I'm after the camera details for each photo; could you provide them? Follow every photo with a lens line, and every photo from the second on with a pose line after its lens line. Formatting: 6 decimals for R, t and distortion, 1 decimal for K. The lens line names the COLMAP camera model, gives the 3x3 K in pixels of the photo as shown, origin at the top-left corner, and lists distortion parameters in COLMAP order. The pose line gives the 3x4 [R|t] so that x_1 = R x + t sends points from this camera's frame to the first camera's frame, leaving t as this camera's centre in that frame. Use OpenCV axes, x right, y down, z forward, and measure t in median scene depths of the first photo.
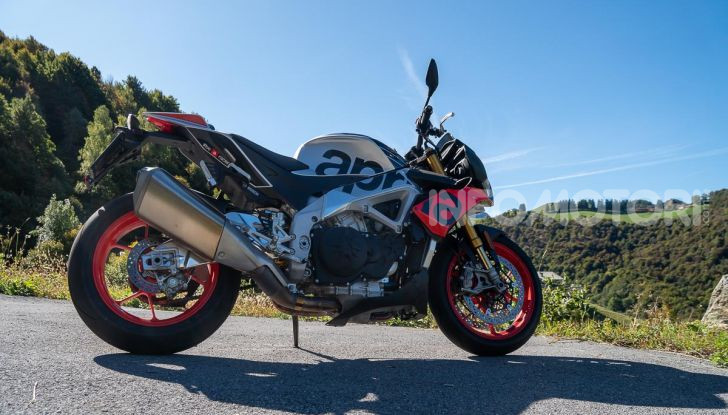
lens RADIAL K [[574.4, 0, 366.0], [0, 574.4, 214.9], [0, 0, 1]] dist [-0.169118, 0.117974]
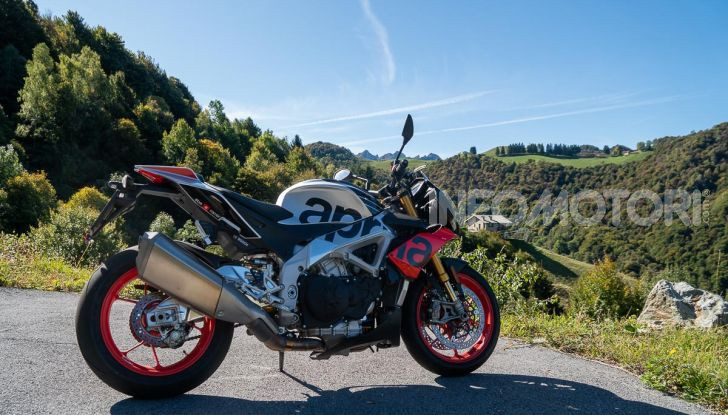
lens RADIAL K [[574.4, 0, 366.0], [0, 574.4, 214.9], [0, 0, 1]] dist [-0.169118, 0.117974]
pose [[0.996380, 0.000581, 0.085010, -0.054260], [-0.009289, 0.994733, 0.102082, -0.193522], [-0.084503, -0.102503, 0.991137, -0.080473]]
